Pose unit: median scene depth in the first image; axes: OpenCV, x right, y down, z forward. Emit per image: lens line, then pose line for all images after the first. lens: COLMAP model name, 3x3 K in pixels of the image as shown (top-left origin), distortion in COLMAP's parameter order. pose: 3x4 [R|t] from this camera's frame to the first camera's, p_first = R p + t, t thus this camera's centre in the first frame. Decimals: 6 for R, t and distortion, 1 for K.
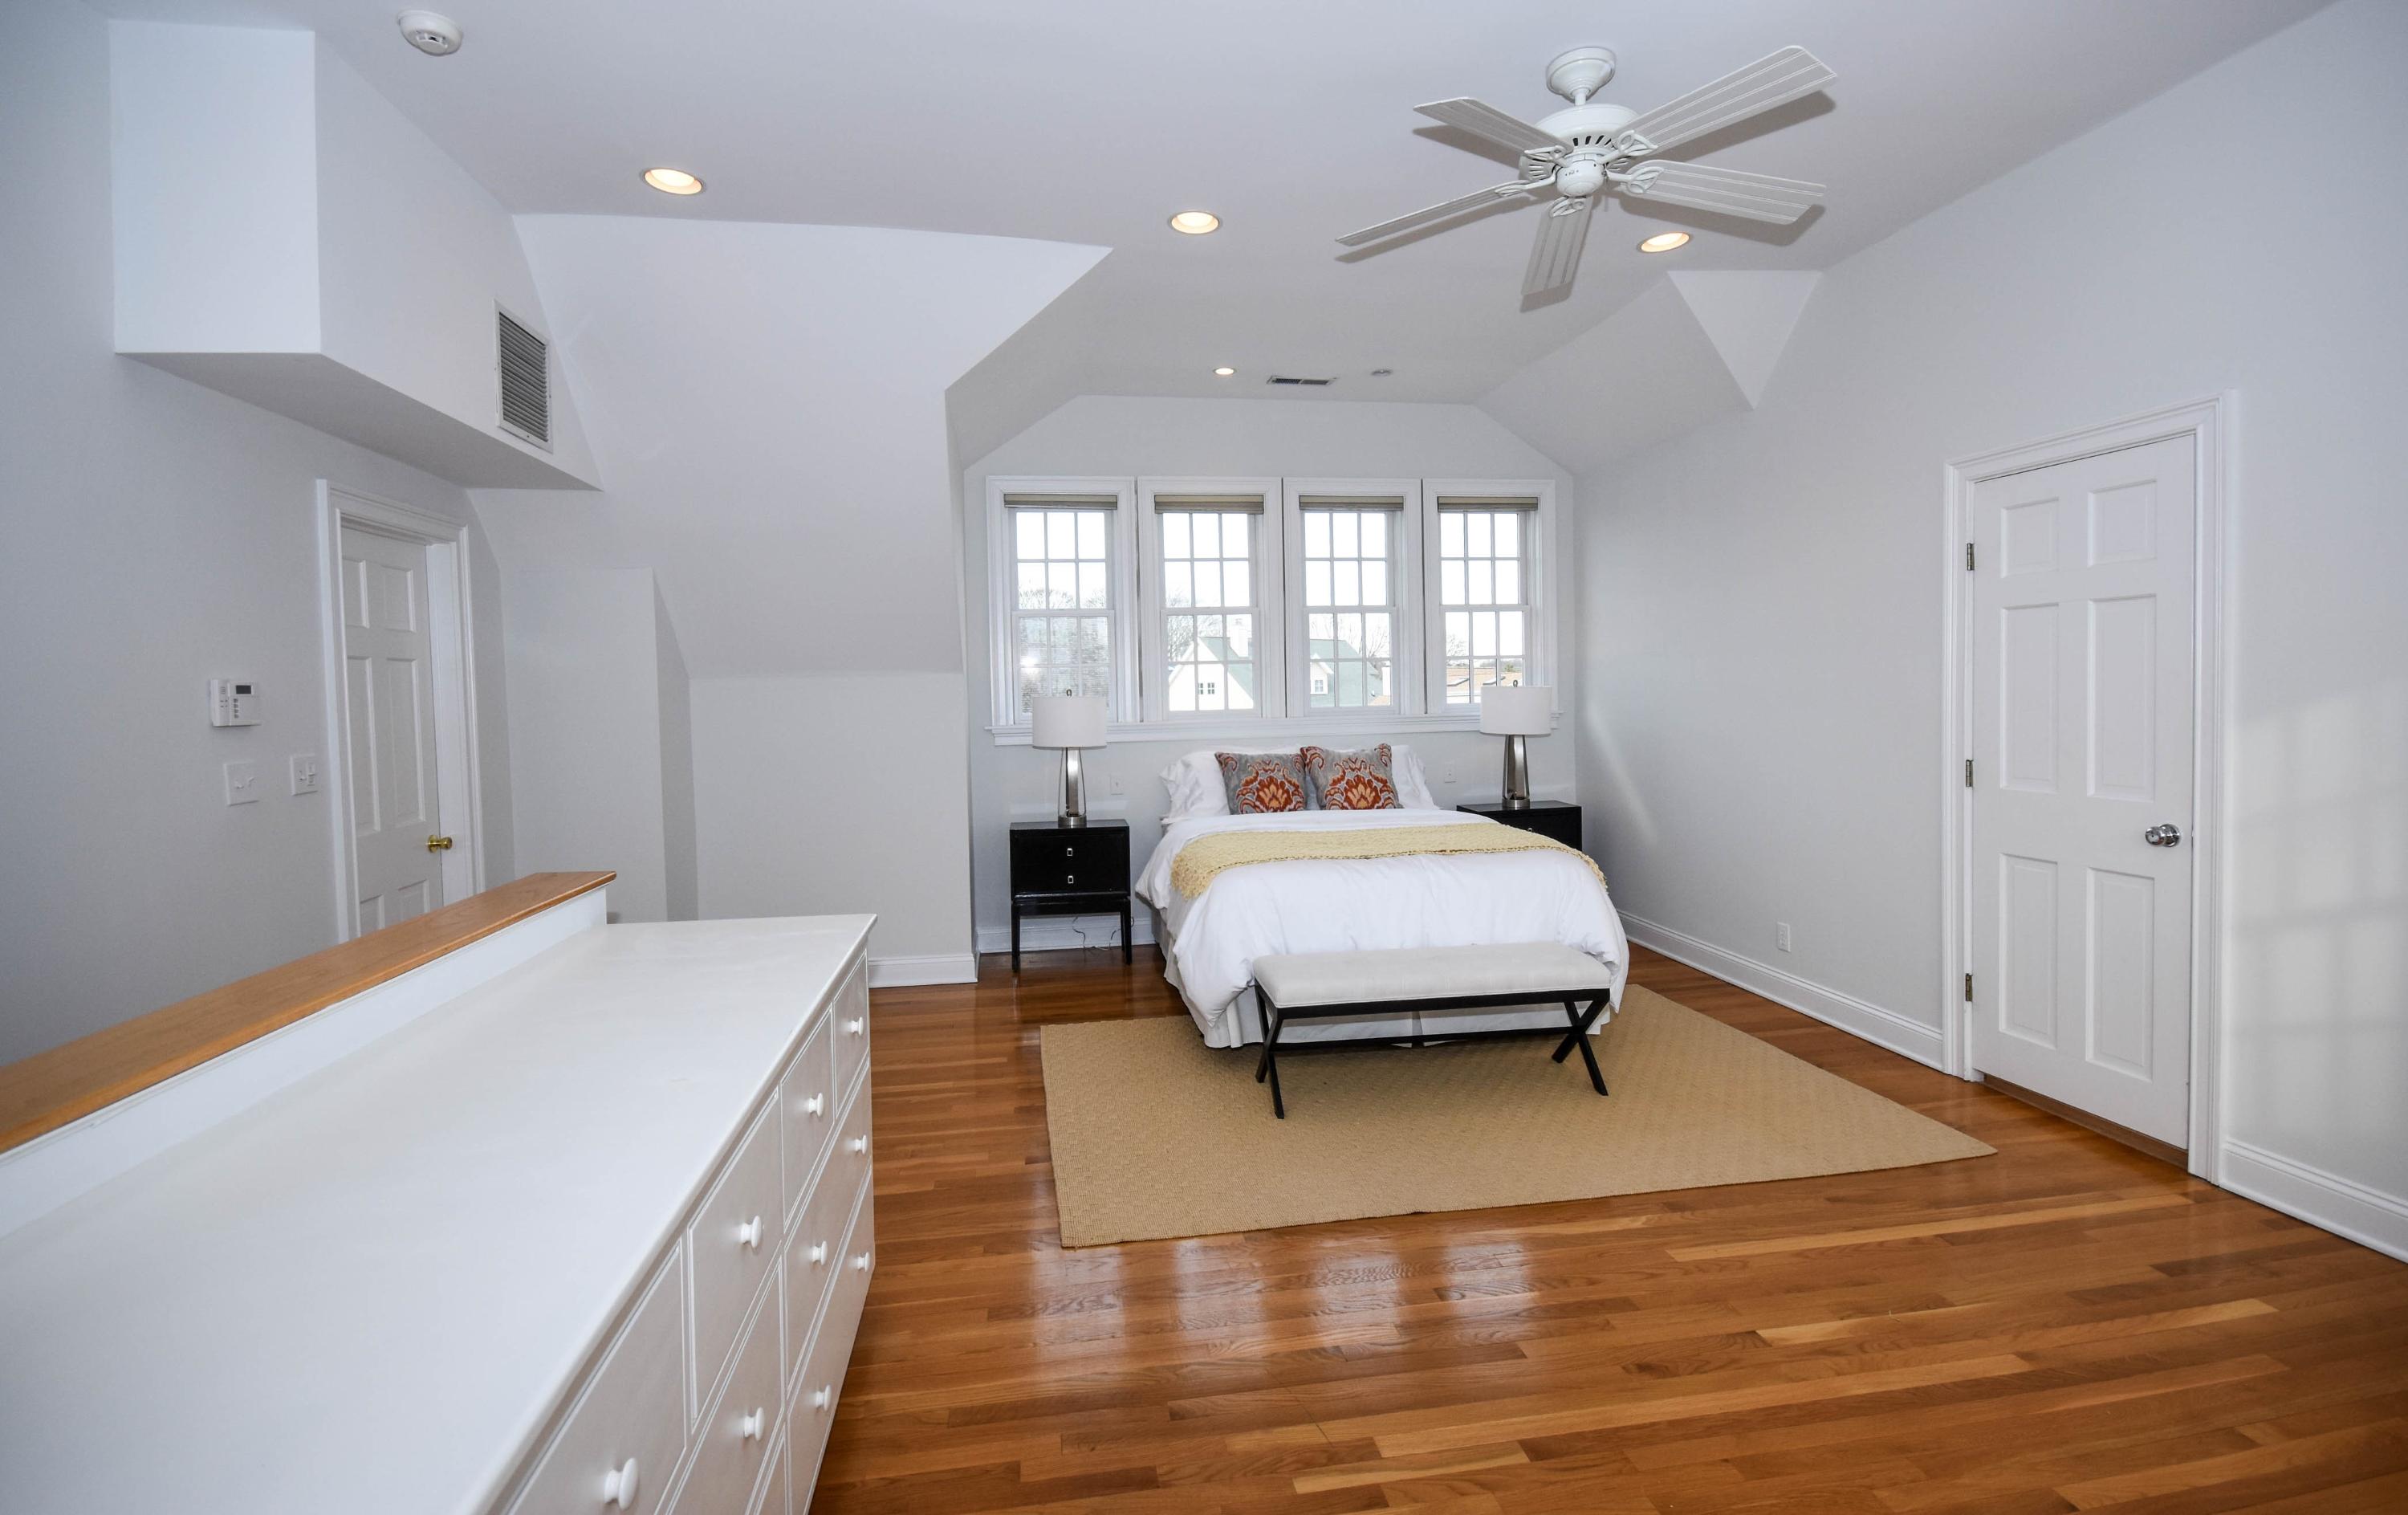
lens RADIAL K [[1161.0, 0, 1213.7], [0, 1161.0, 739.7], [0, 0, 1]] dist [-0.003839, -0.001347]
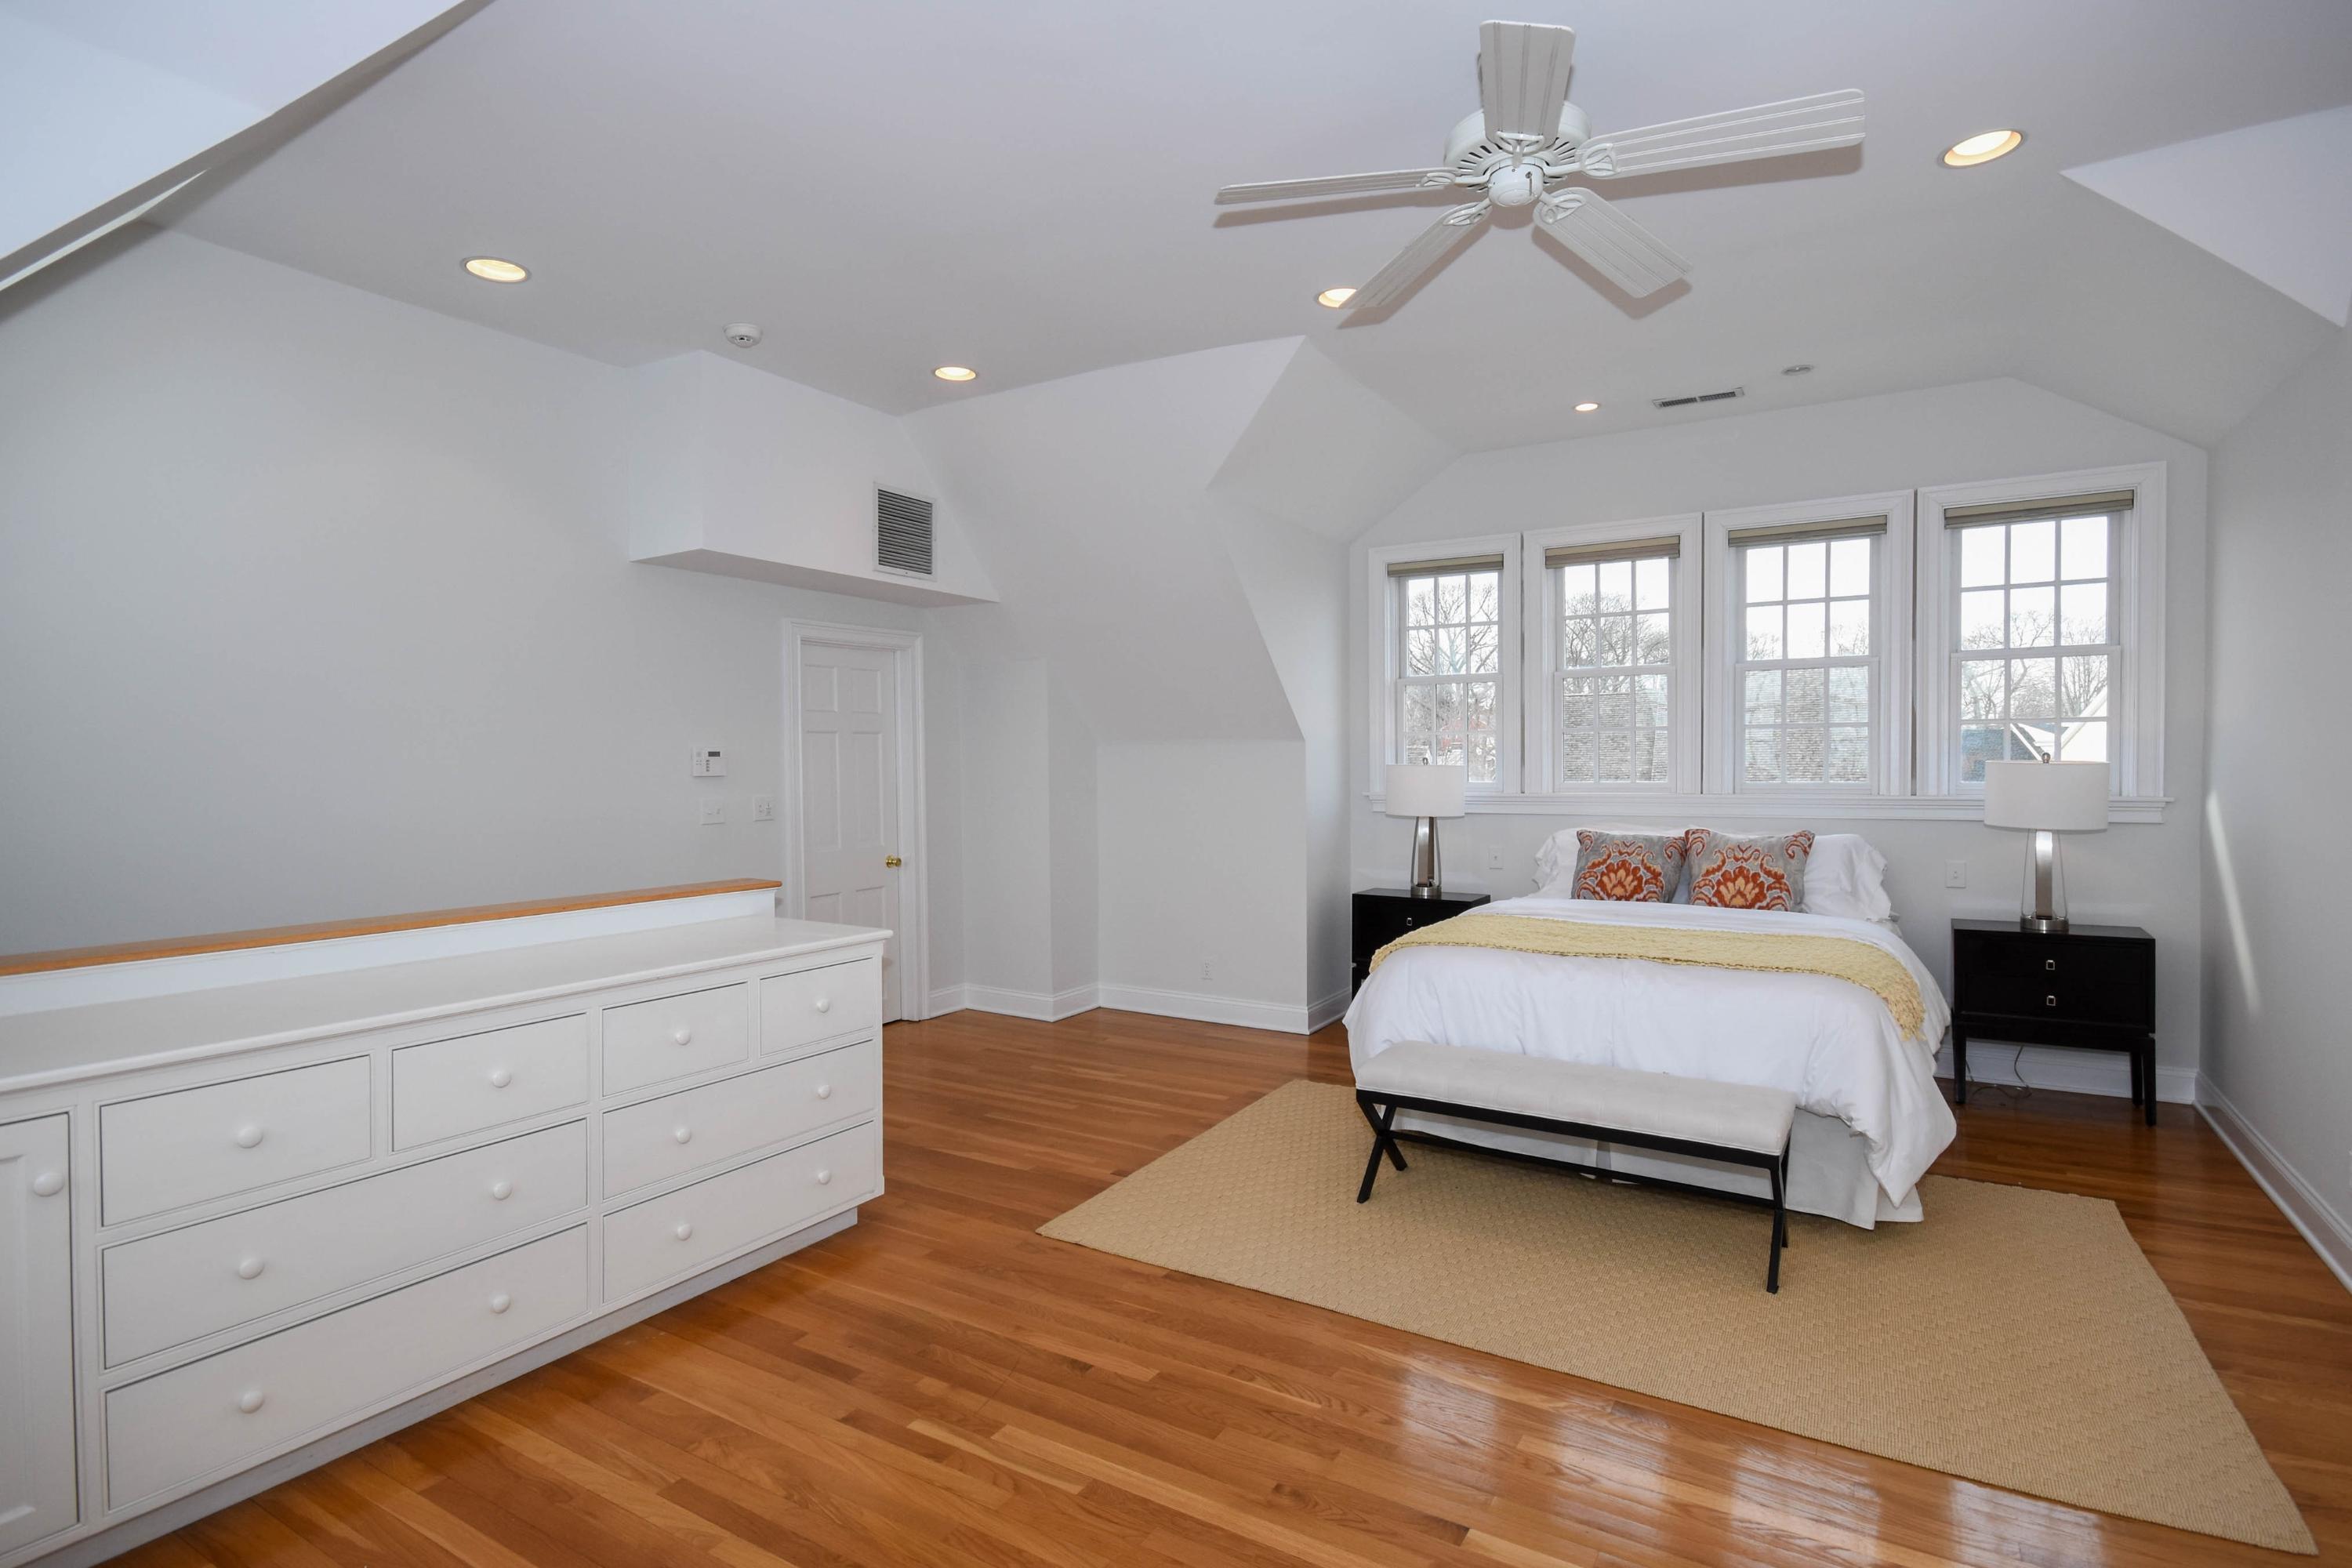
lens RADIAL K [[1240.5, 0, 1178.3], [0, 1240.5, 789.7], [0, 0, 1]] dist [0.020968, -0.006322]
pose [[0.739912, 0.030698, -0.672003, 0.424811], [-0.037568, 0.999285, 0.004284, -0.012922], [0.671654, 0.022076, 0.740536, 0.076783]]
